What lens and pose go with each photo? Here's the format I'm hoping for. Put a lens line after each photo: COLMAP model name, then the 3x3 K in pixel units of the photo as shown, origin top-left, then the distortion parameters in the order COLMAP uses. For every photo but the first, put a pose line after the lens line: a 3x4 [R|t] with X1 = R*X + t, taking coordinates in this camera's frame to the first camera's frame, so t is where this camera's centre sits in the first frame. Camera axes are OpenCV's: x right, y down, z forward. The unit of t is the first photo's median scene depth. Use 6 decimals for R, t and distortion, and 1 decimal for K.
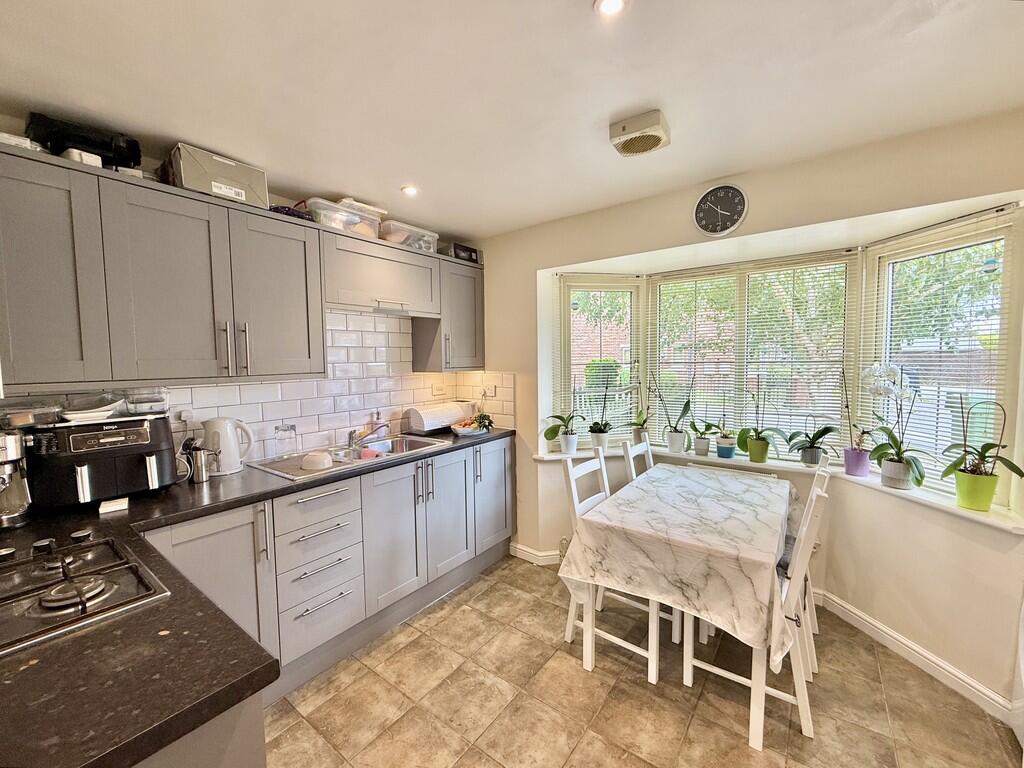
lens RADIAL K [[421.2, 0, 512.0], [0, 421.2, 384.0], [0, 0, 1]] dist [0.001300, -0.000087]
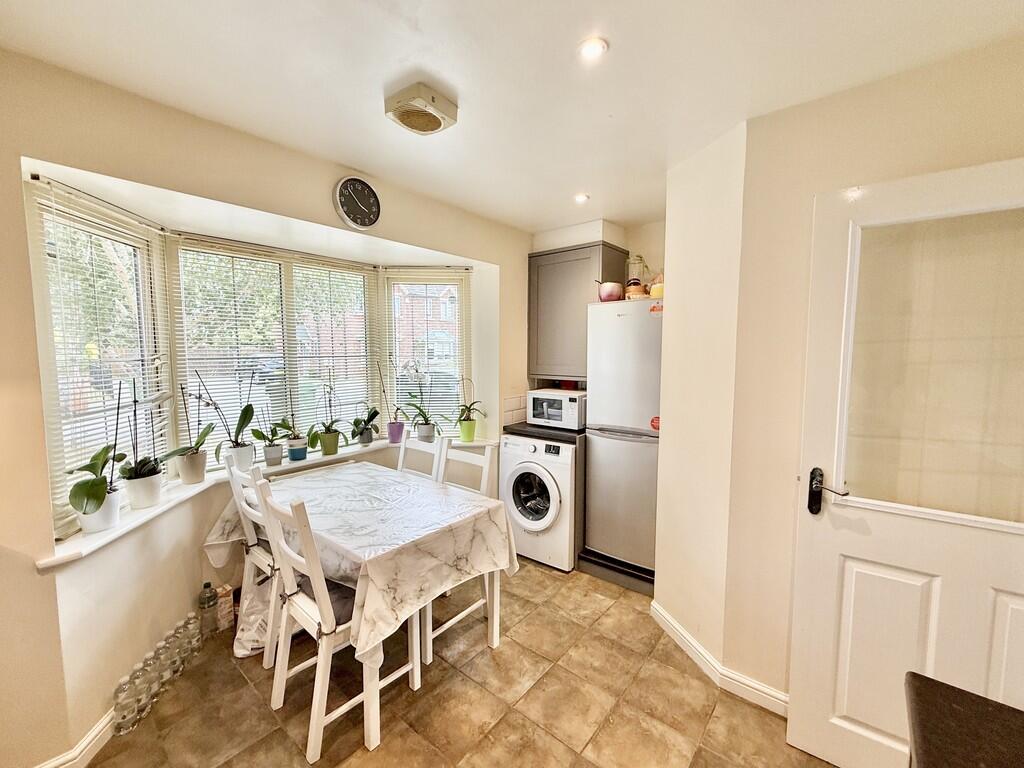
lens RADIAL K [[421.2, 0, 512.0], [0, 421.2, 384.0], [0, 0, 1]] dist [0.001300, -0.000087]
pose [[0.049641, -0.067803, 0.996463, -0.463344], [0.059241, 0.996136, 0.064830, -0.029593], [-0.997009, 0.055813, 0.053466, 0.560427]]
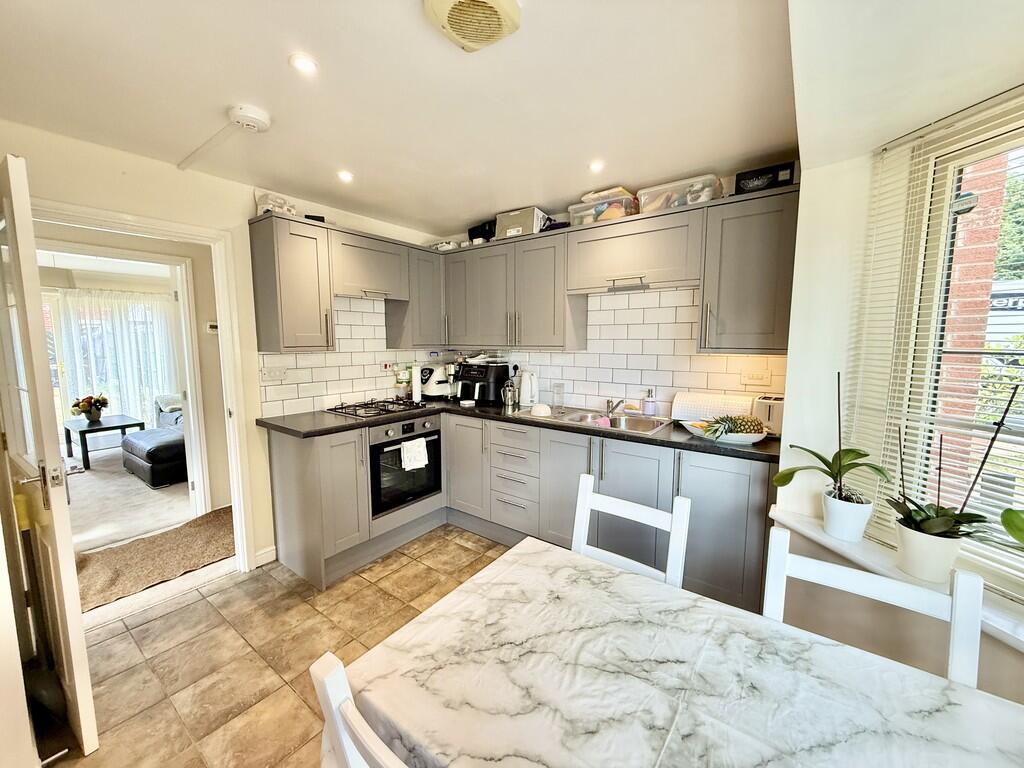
lens RADIAL K [[407.5, 0, 513.8], [0, 407.5, 384.1], [0, 0, 1]] dist [0.000958, -0.000087]
pose [[-0.003043, 0.121714, -0.992561, 0.735341], [-0.062191, 0.990621, 0.121666, -0.049670], [0.998060, 0.062099, 0.004555, 0.783412]]
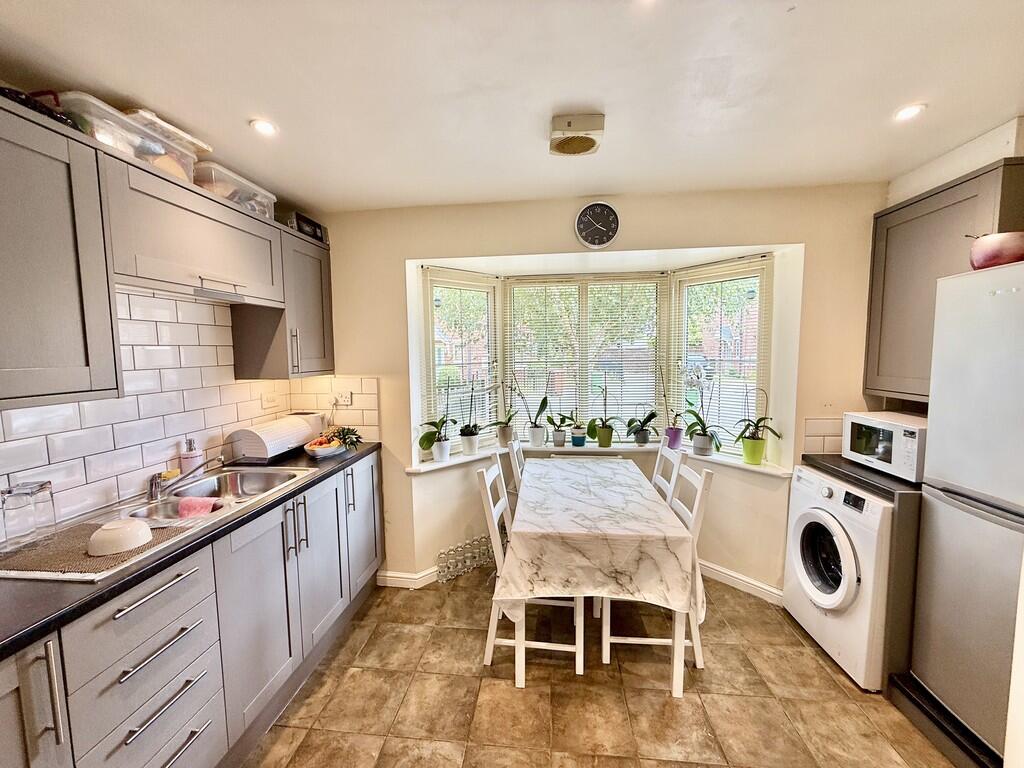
lens RADIAL K [[407.5, 0, 513.8], [0, 407.5, 384.1], [0, 0, 1]] dist [0.000958, -0.000087]
pose [[0.855642, -0.039947, 0.516024, -0.239126], [0.033300, 0.999200, 0.022135, -0.025349], [-0.516496, -0.001756, 0.856288, 0.182861]]
